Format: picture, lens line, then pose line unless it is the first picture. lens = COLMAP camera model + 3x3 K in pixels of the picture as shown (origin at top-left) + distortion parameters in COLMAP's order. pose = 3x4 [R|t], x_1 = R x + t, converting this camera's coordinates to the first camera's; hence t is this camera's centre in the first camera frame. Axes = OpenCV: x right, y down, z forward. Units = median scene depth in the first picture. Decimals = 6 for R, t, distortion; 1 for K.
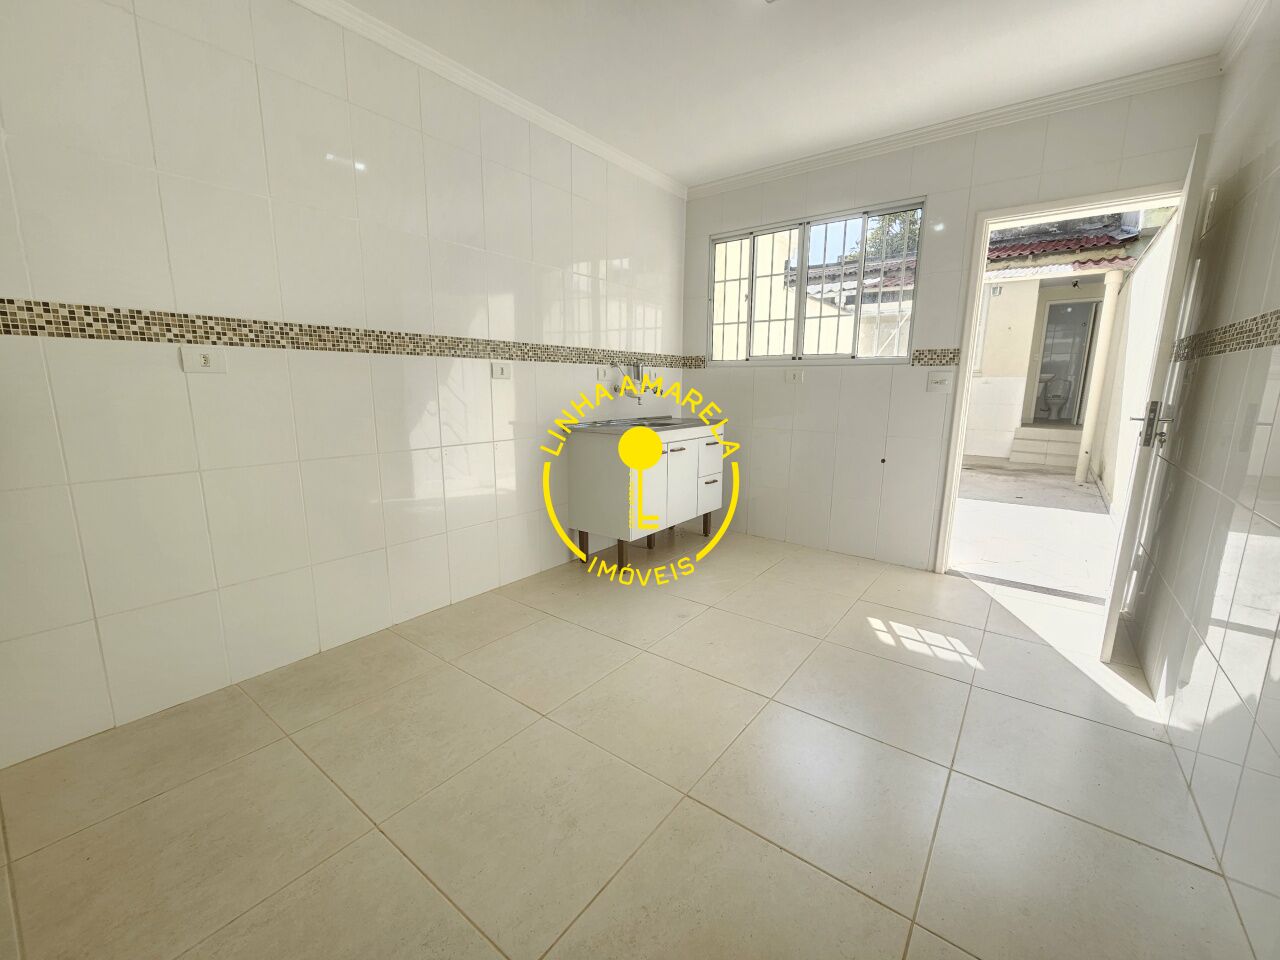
lens RADIAL K [[524.0, 0, 643.5], [0, 524.0, 482.3], [0, 0, 1]] dist [0.000466, 0.000236]
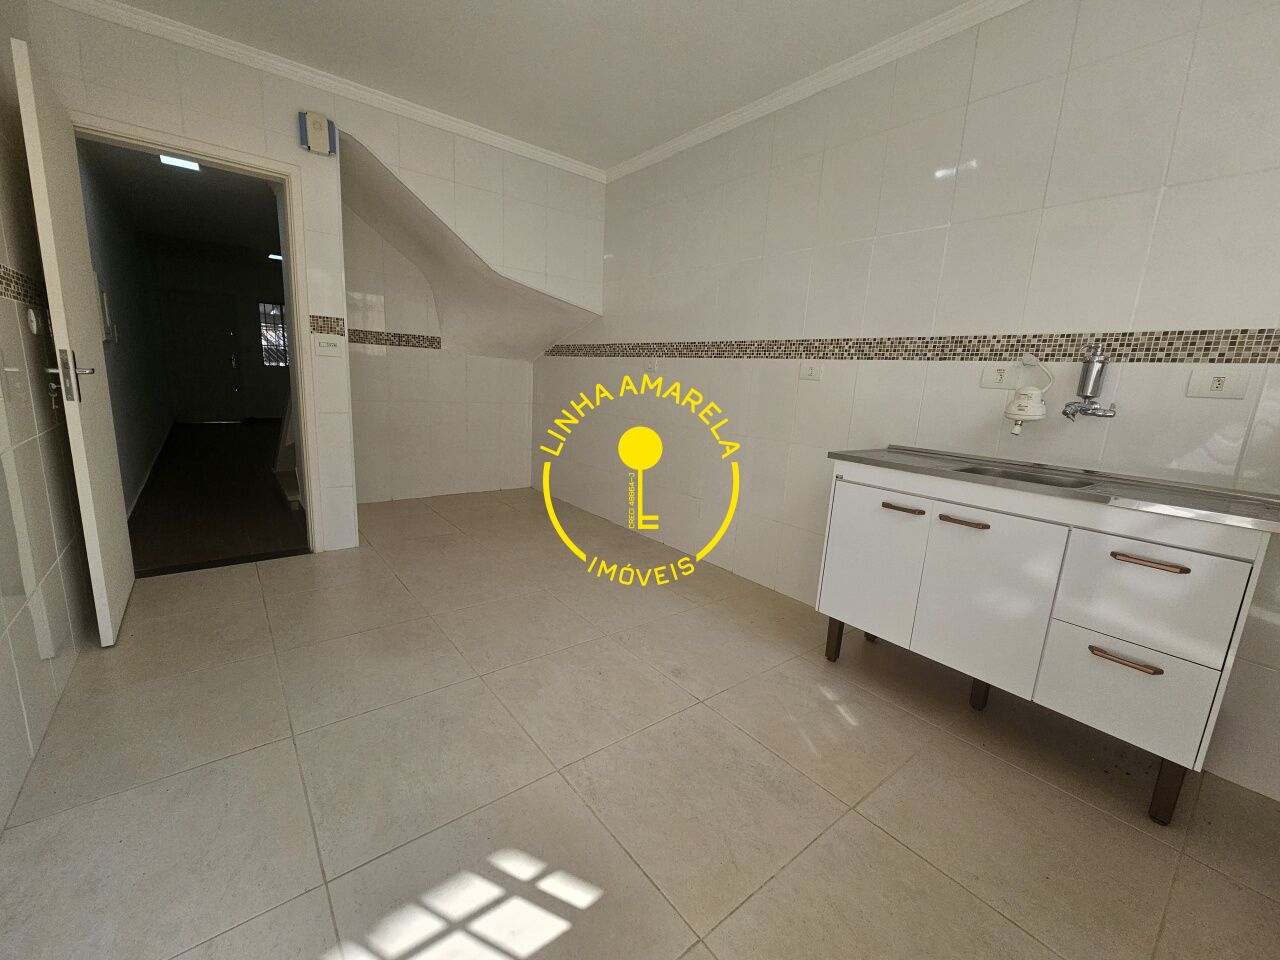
lens RADIAL K [[524.0, 0, 643.5], [0, 524.0, 482.3], [0, 0, 1]] dist [0.000466, 0.000236]
pose [[-0.254288, 0.173697, -0.951403, 0.760285], [-0.230670, 0.944456, 0.234081, -0.181082], [0.939217, 0.278984, -0.200097, 0.994539]]
